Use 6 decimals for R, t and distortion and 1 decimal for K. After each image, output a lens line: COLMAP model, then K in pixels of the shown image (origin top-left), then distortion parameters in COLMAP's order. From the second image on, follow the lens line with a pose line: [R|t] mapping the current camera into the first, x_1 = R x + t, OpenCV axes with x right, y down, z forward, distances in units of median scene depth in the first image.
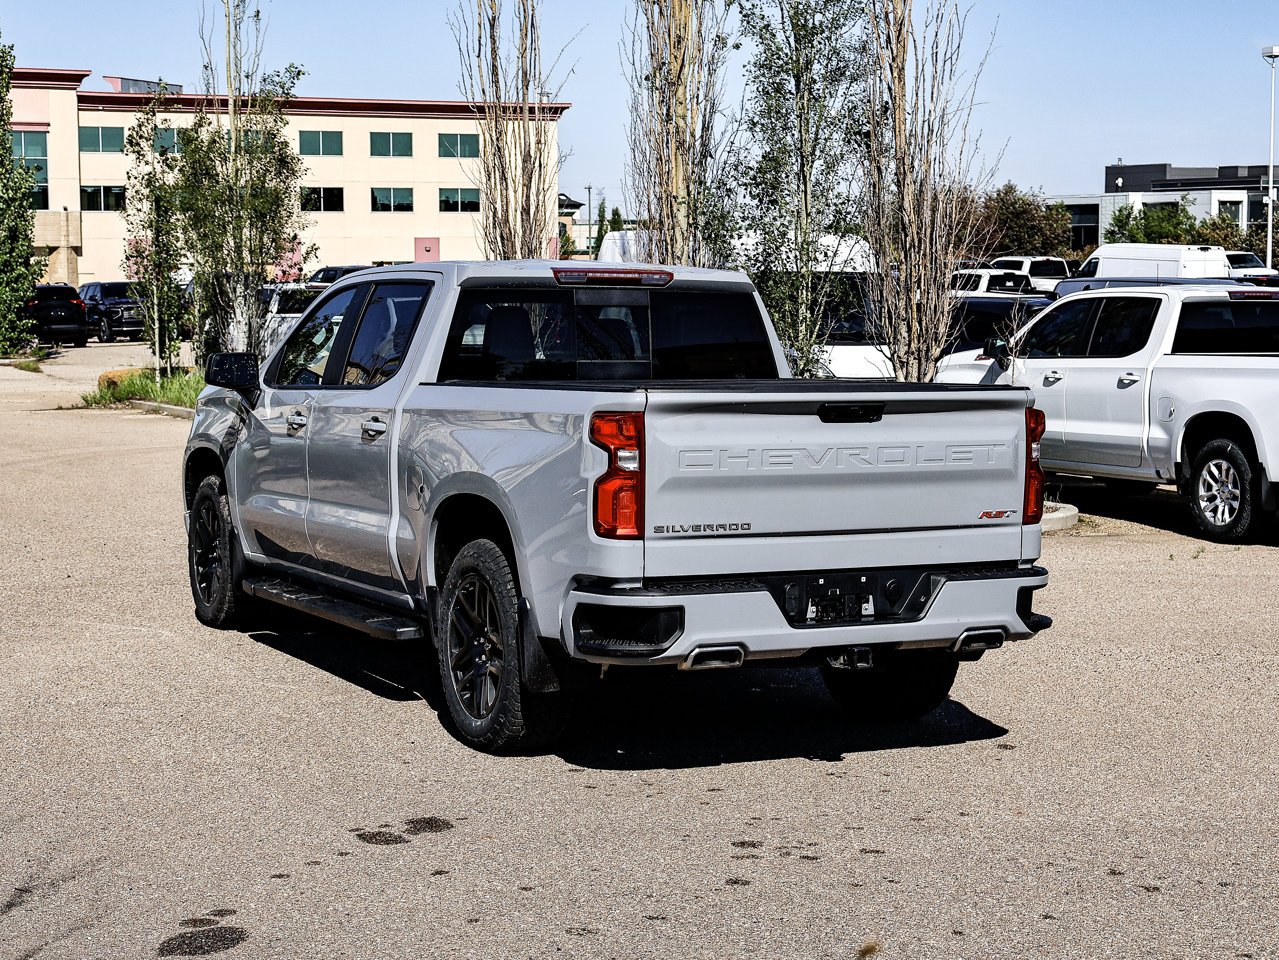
lens RADIAL K [[2227.6, 0, 640.4], [0, 2227.6, 439.4], [0, 0, 1]] dist [-0.031900, 0.031497]
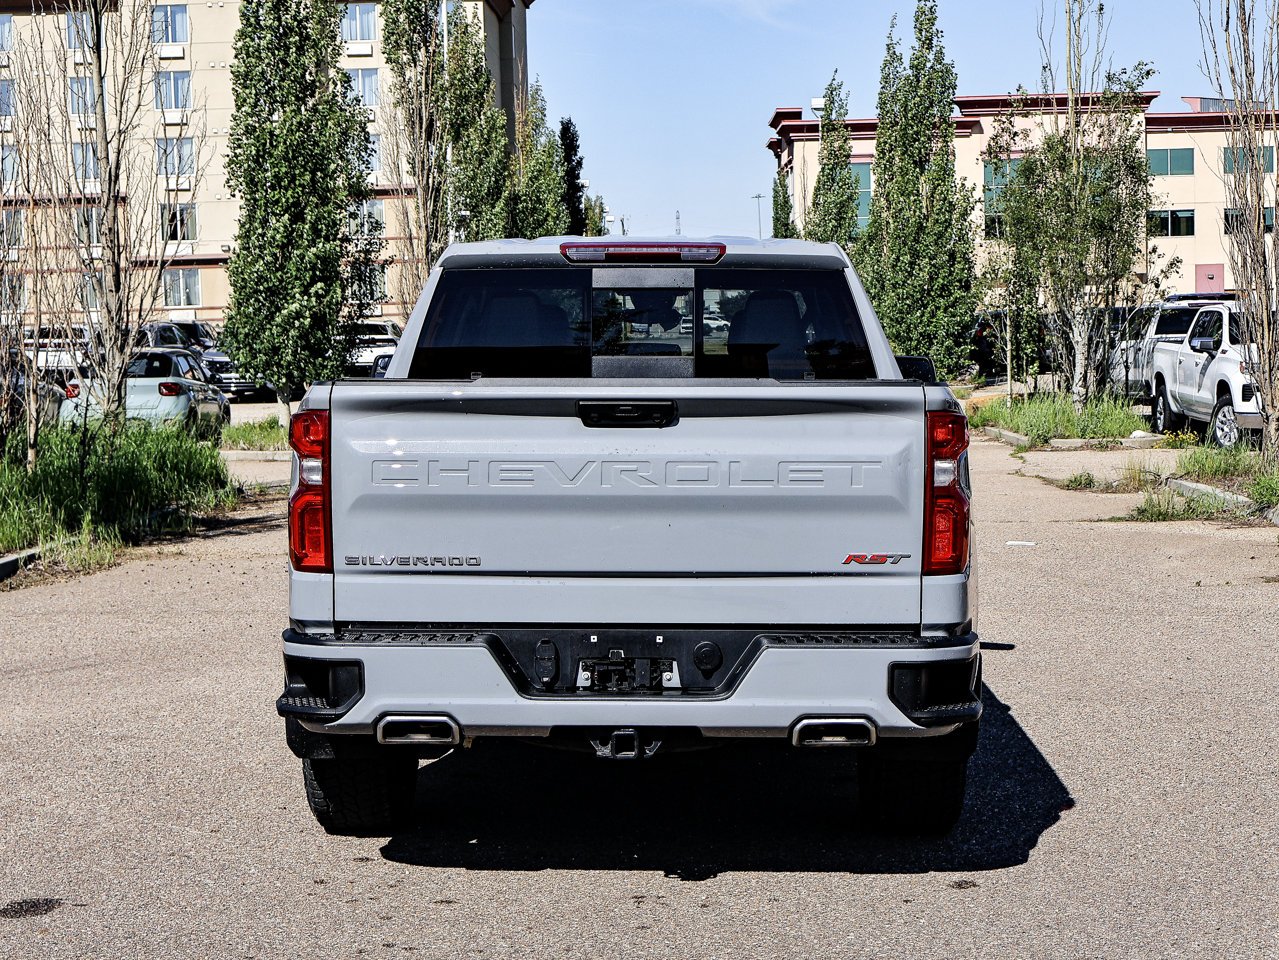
lens RADIAL K [[2297.2, 0, 639.5], [0, 2297.2, 480.0], [0, 0, 1]] dist [0.009538, -0.096384]
pose [[0.887284, 0.019253, -0.460821, 0.444538], [-0.018163, 0.999812, 0.006799, 0.004575], [0.460865, 0.002337, 0.887467, 0.314610]]
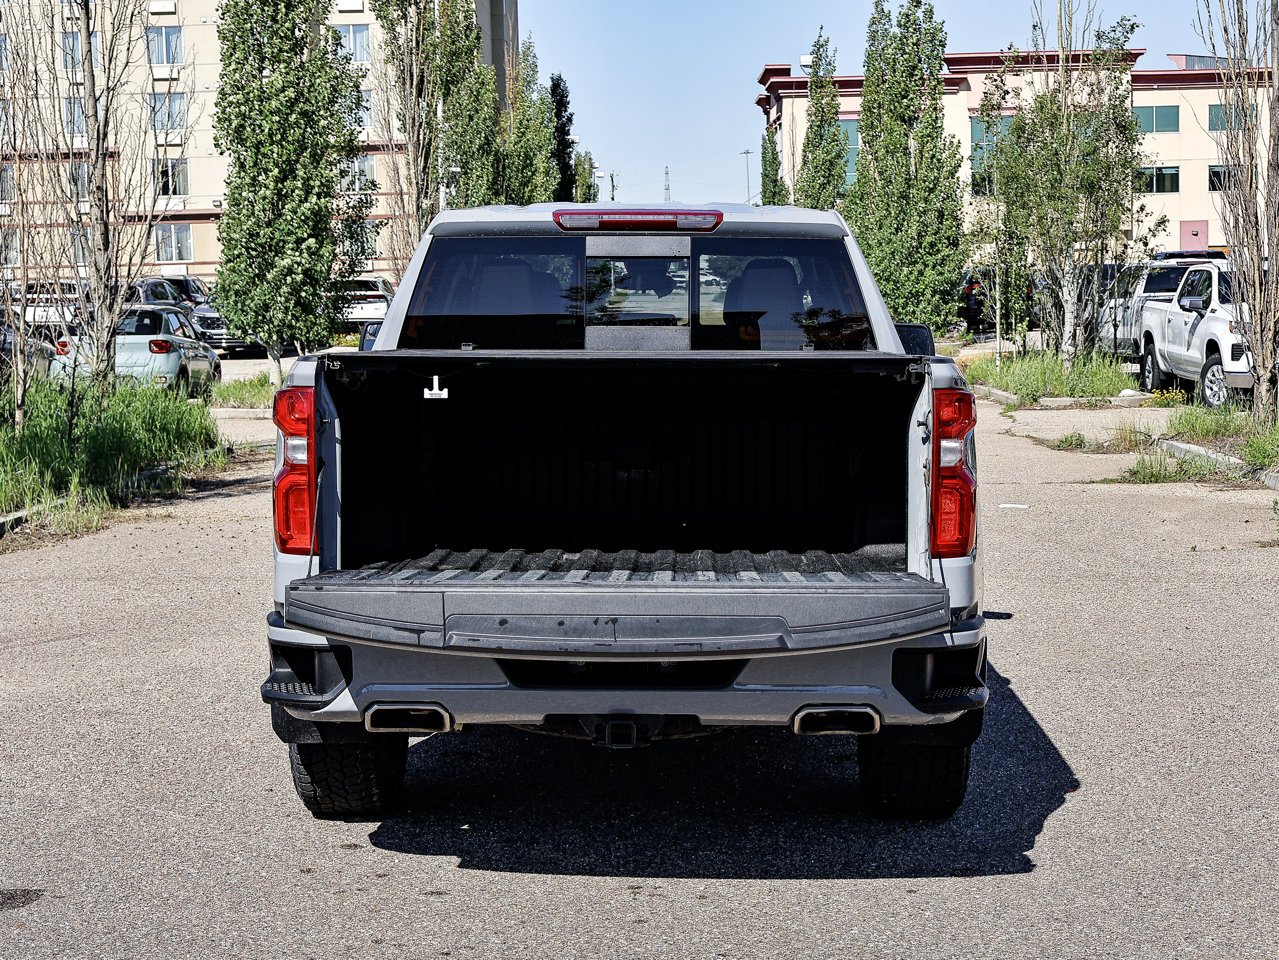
lens RADIAL K [[2272.3, 0, 655.3], [0, 2272.3, 473.3], [0, 0, 1]] dist [0.028770, -0.186160]
pose [[0.892567, 0.027320, -0.450087, 0.427213], [-0.018434, 0.999539, 0.024115, -0.003469], [0.450538, -0.013227, 0.892659, 0.342498]]
